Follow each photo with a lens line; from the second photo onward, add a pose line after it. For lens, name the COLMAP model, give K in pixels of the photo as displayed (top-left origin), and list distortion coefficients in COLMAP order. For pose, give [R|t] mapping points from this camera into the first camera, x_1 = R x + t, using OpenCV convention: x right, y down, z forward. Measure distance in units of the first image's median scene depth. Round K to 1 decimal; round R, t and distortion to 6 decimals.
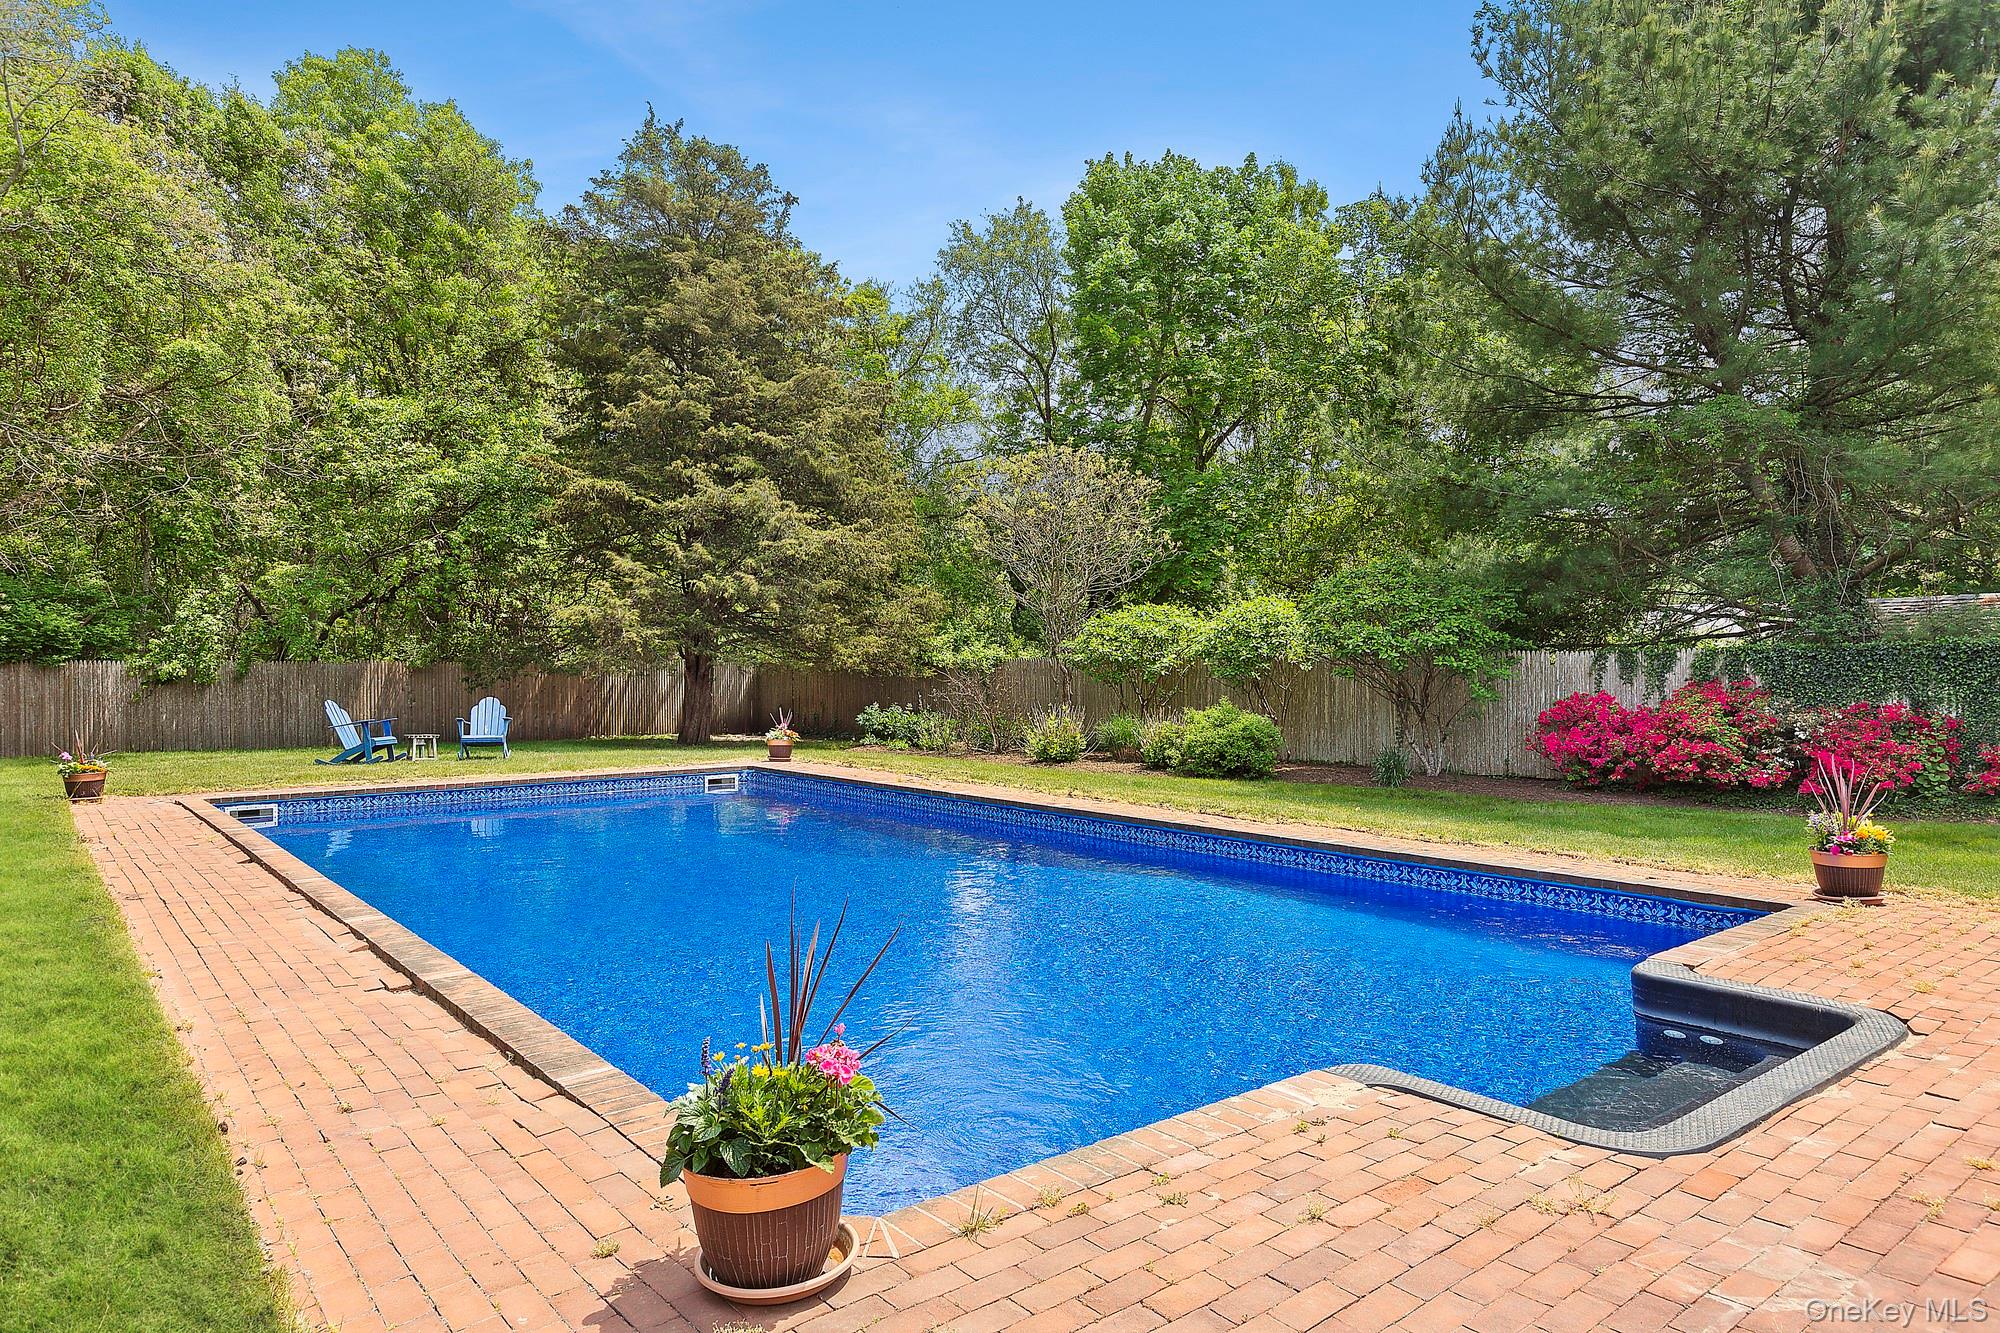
lens RADIAL K [[1252.7, 0, 1000.1], [0, 1252.7, 657.6], [0, 0, 1]] dist [0.008781, -0.002138]
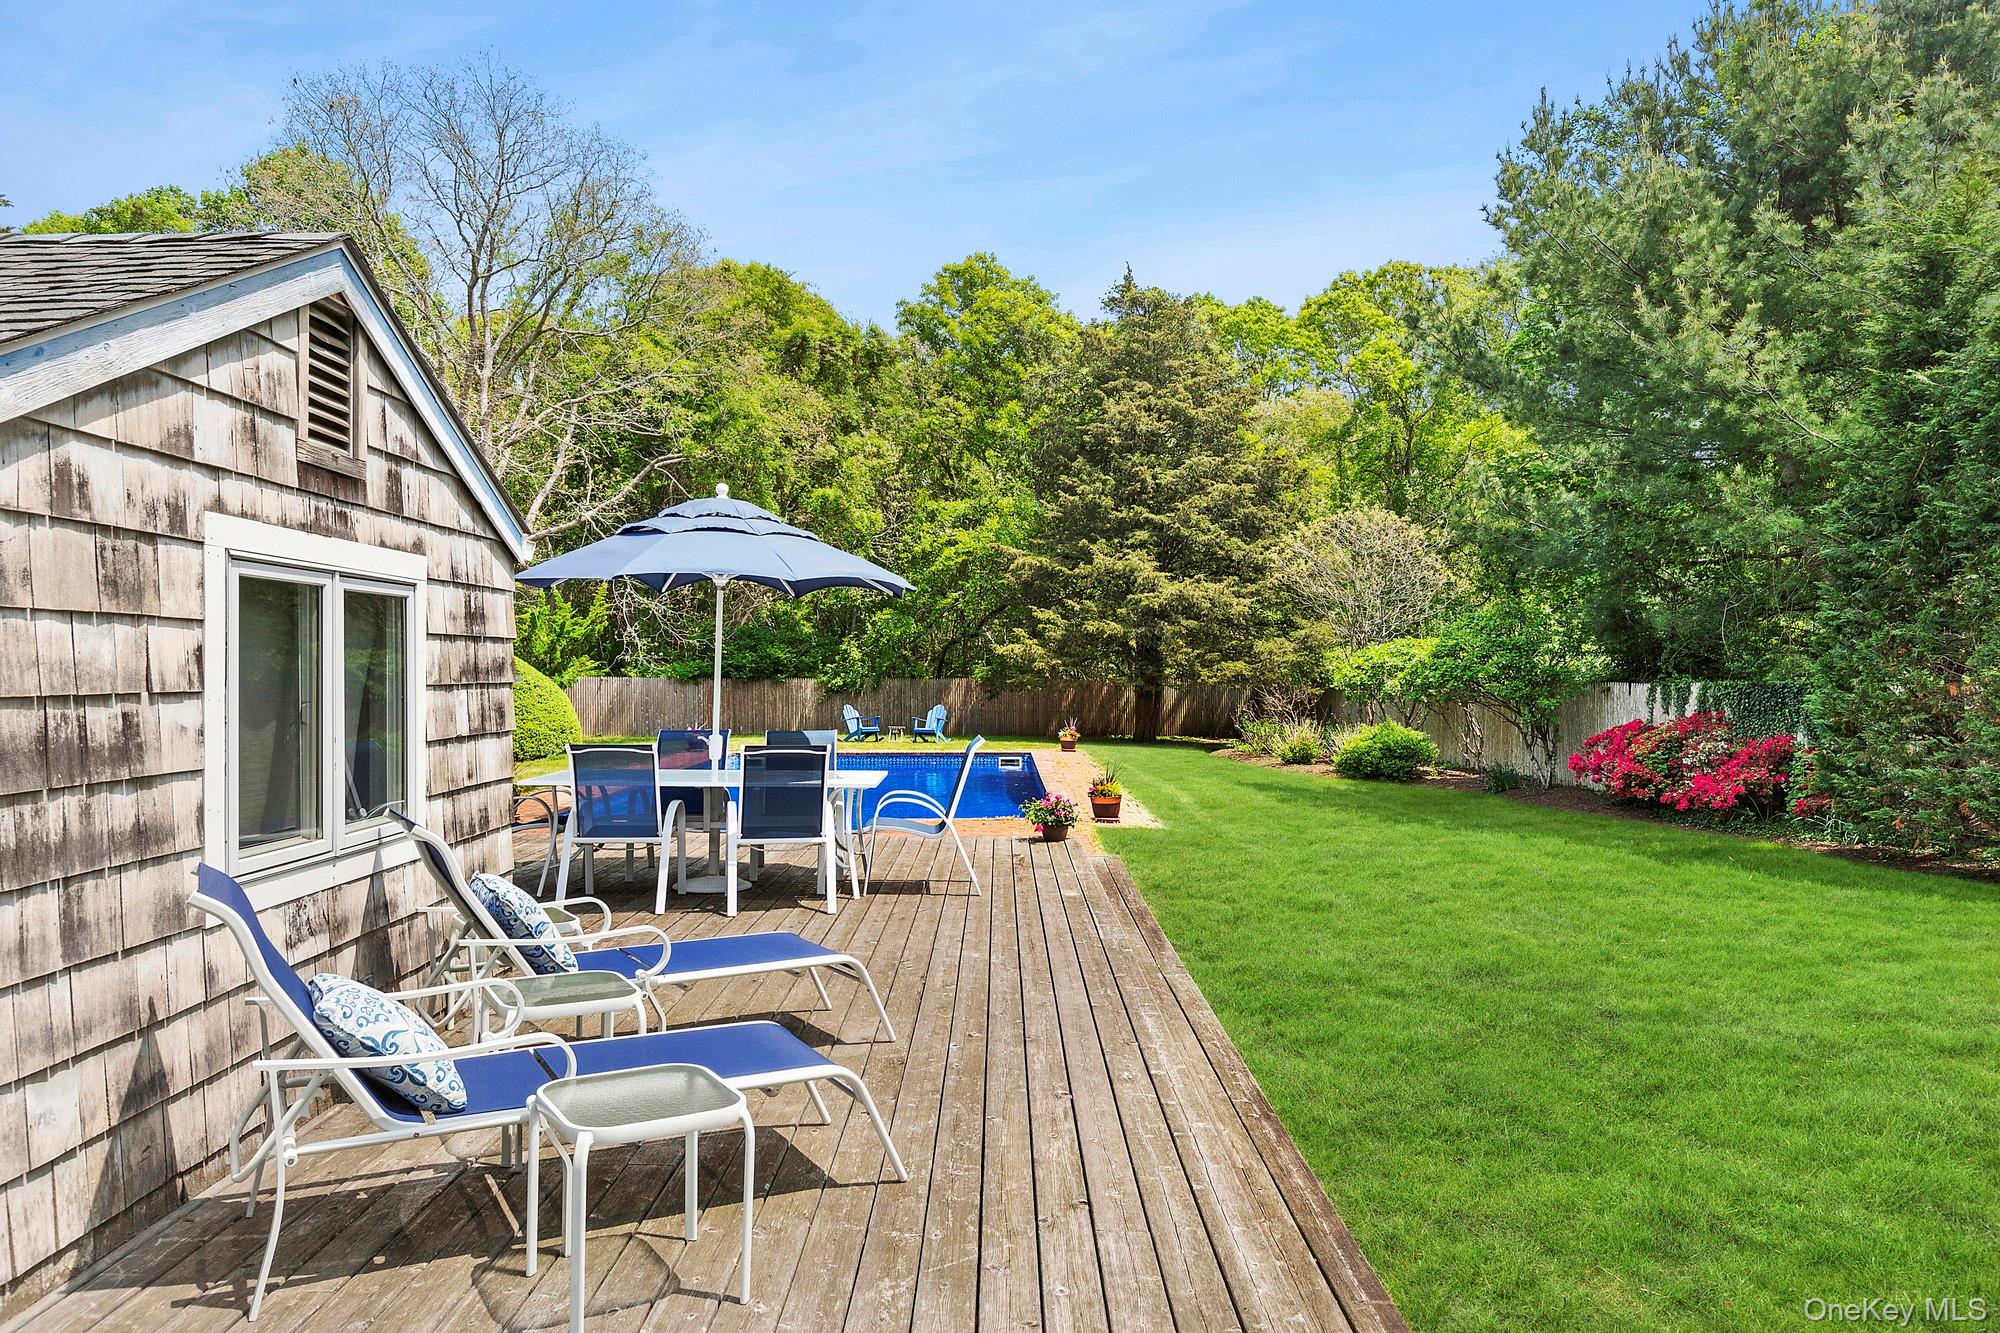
lens RADIAL K [[1363.2, 0, 1001.3], [0, 1363.2, 662.4], [0, 0, 1]] dist [-0.001769, 0.008355]
pose [[0.781556, 0.001425, -0.623833, 0.622157], [-0.002306, 0.999997, -0.000604, -0.017665], [0.623831, 0.001911, 0.781557, -0.256414]]
